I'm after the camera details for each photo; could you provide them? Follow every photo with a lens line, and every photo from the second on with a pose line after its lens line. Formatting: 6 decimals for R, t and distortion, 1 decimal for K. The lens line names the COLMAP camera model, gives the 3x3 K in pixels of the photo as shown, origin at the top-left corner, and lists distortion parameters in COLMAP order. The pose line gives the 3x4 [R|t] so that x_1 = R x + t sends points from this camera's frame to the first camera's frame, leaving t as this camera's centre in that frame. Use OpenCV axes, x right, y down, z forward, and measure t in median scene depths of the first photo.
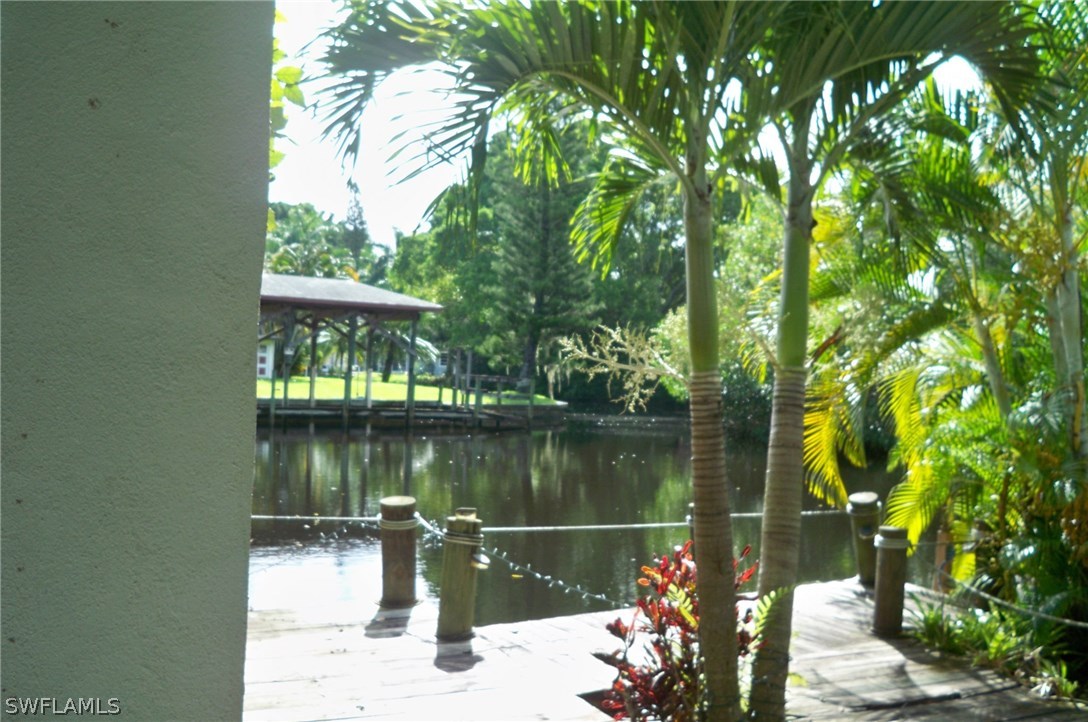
lens RADIAL K [[1125.5, 0, 544.1], [0, 1125.5, 360.9], [0, 0, 1]] dist [-0.107454, 0.000000]
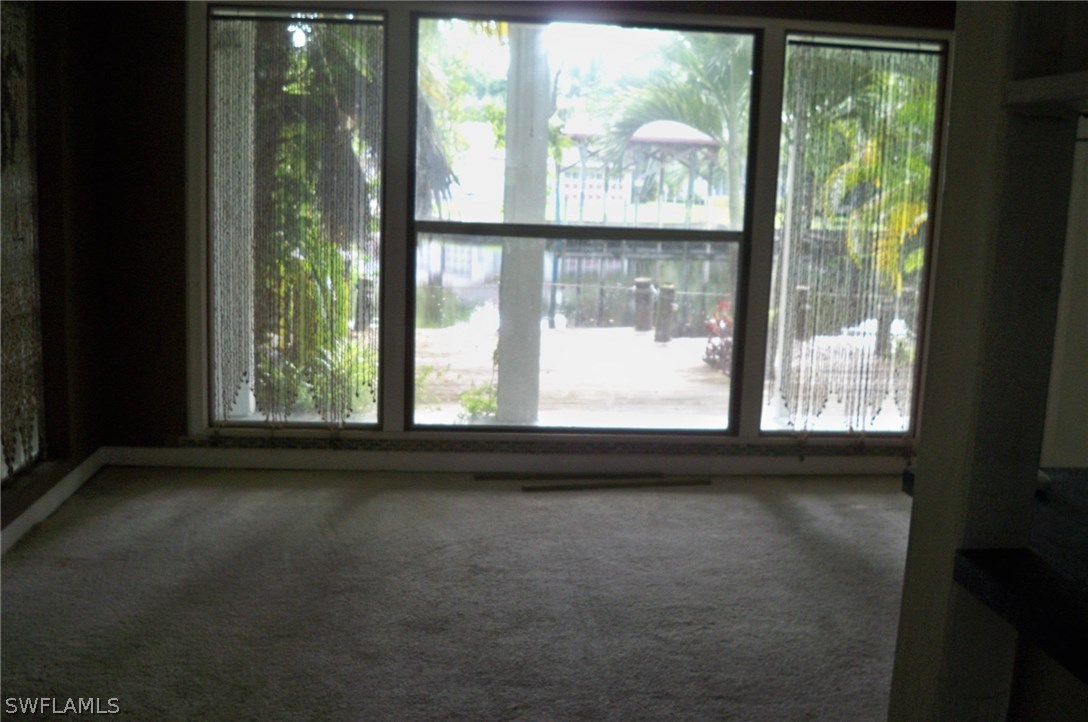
lens RADIAL K [[1125.5, 0, 543.6], [0, 1125.5, 361.0], [0, 0, 1]] dist [-0.107454, 0.000000]
pose [[0.945523, 0.031060, -0.324070, 0.349106], [0.020871, 0.987608, 0.155550, -0.044863], [0.324886, -0.153840, 0.933157, -0.923625]]
